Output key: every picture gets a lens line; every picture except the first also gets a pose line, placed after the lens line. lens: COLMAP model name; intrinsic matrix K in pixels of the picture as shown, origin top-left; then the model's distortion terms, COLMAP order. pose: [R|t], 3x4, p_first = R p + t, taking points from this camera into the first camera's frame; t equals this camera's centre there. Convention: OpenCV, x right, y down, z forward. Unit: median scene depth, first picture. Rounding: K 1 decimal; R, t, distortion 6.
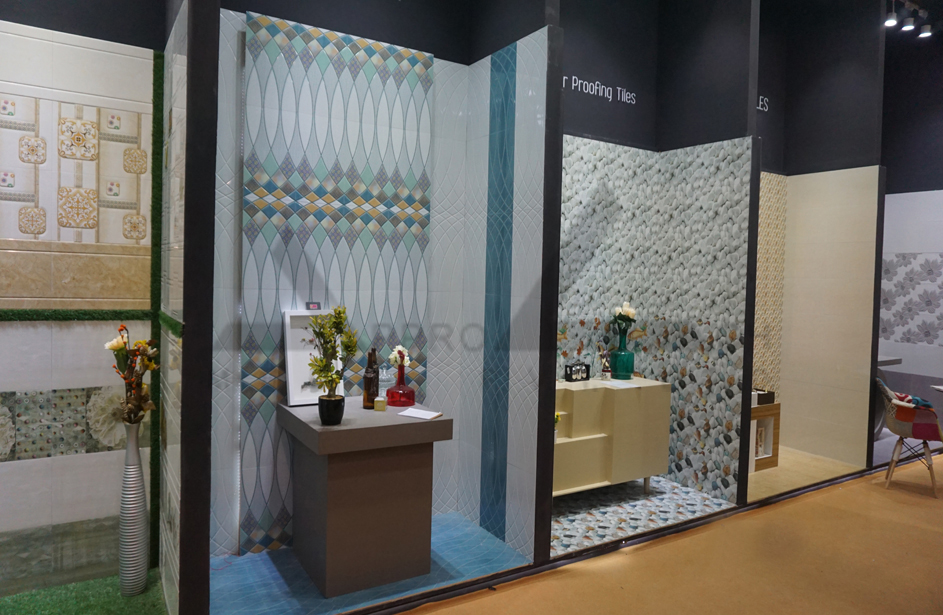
lens RADIAL K [[625.9, 0, 471.5], [0, 625.9, 307.5], [0, 0, 1]] dist [-0.045446, 0.034271]
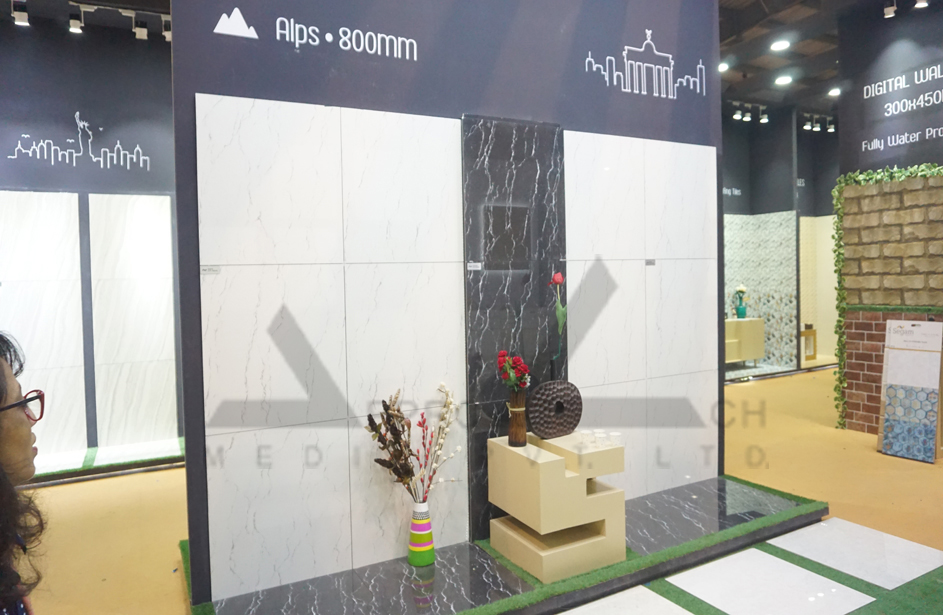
lens RADIAL K [[625.9, 0, 471.5], [0, 625.9, 307.5], [0, 0, 1]] dist [-0.045446, 0.034271]
pose [[0.996153, -0.045256, -0.075043, -0.506319], [0.044966, 0.998973, -0.005555, 0.039001], [0.075217, 0.002159, 0.997165, -1.186707]]
